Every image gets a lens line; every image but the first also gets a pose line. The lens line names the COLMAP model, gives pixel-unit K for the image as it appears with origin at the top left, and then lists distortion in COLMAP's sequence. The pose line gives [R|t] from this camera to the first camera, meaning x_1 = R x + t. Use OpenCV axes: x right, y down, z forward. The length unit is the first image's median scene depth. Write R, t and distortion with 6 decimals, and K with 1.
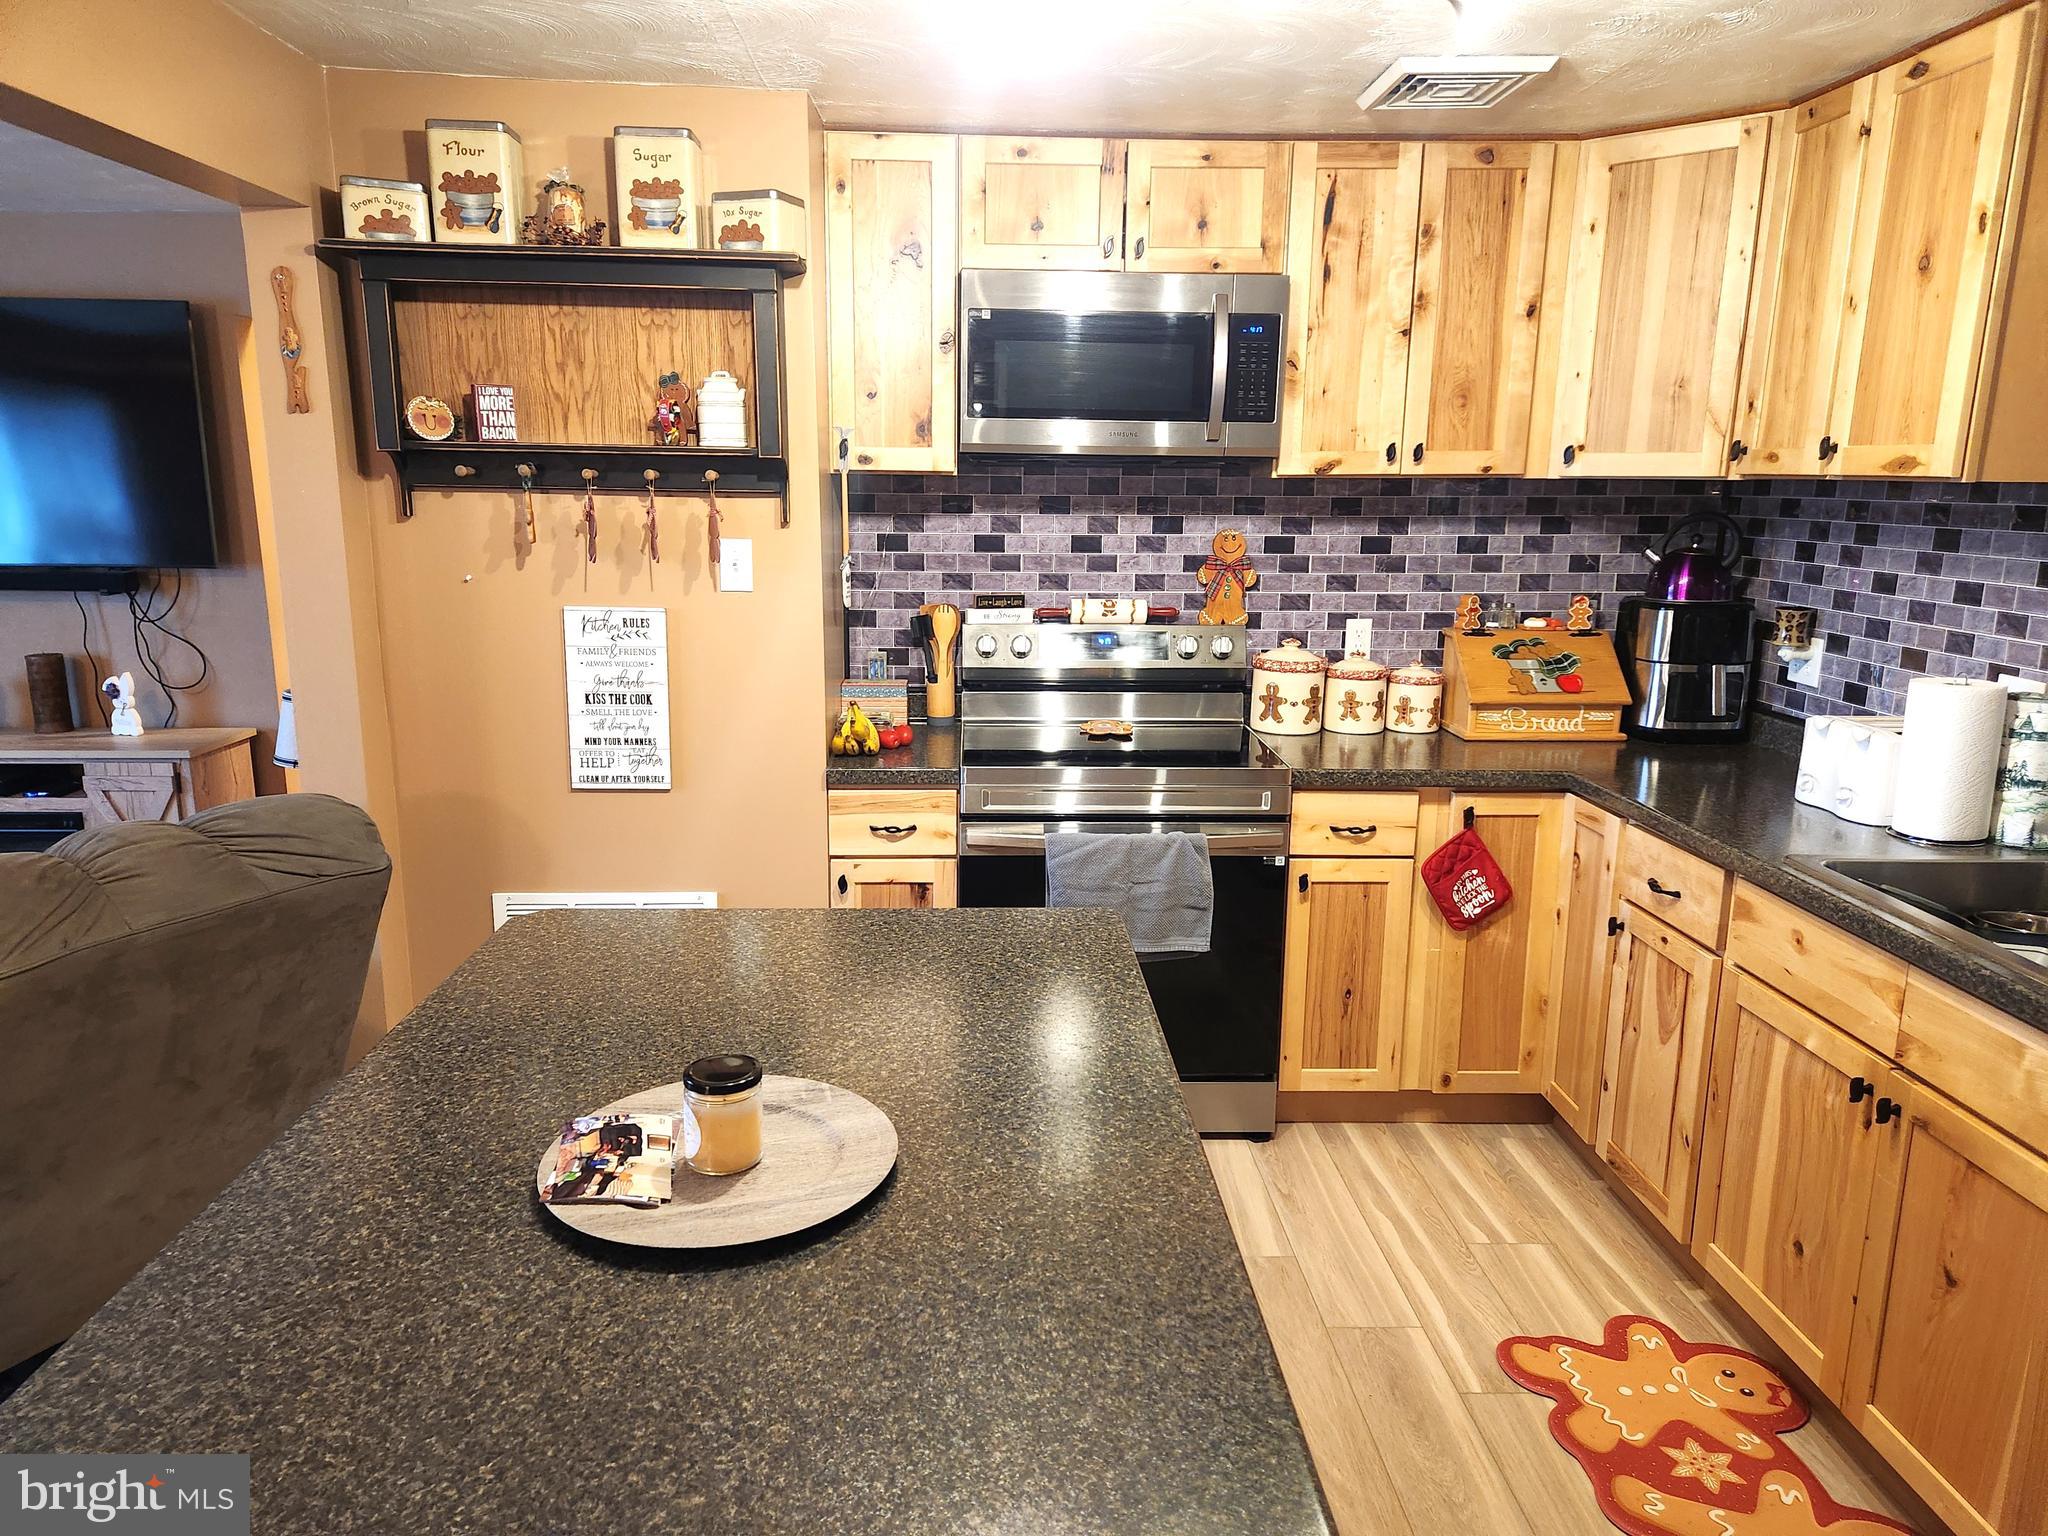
lens RADIAL K [[1375.1, 0, 1004.2], [0, 1375.1, 758.9], [0, 0, 1]] dist [0.081115, -0.064190]
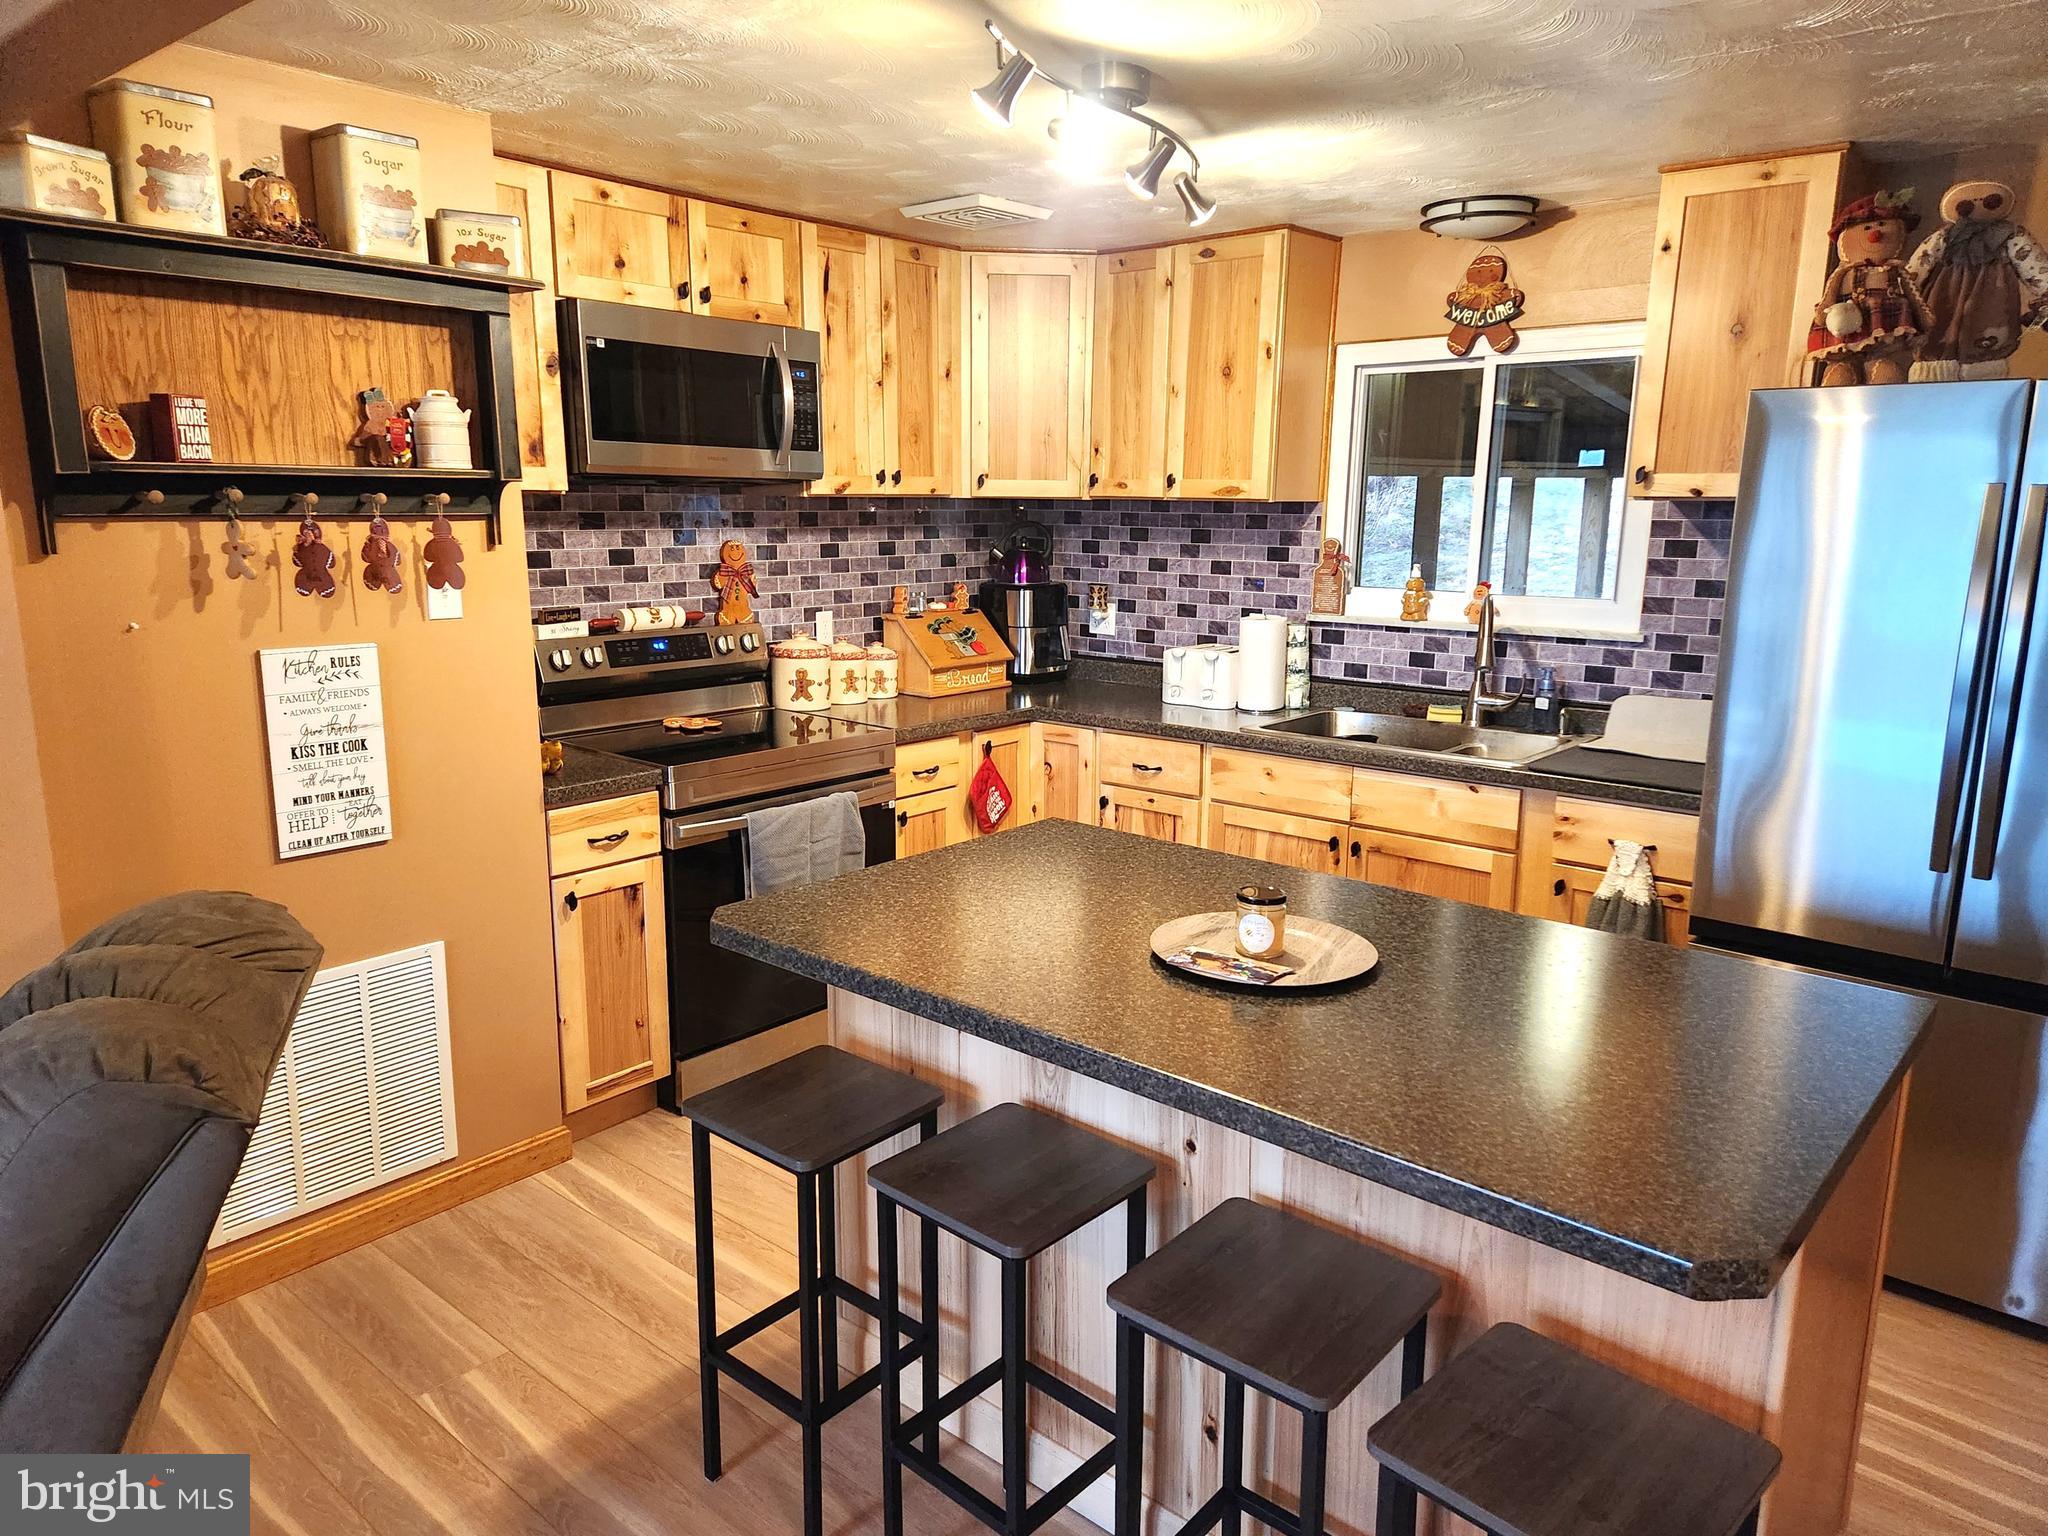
lens RADIAL K [[1375.1, 0, 1046.0], [0, 1375.1, 771.2], [0, 0, 1]] dist [0.081115, -0.064190]
pose [[0.667255, -0.153108, 0.728923, -0.625279], [0.147997, 0.986385, 0.071711, -0.024964], [-0.729977, 0.060029, 0.680830, 0.046875]]
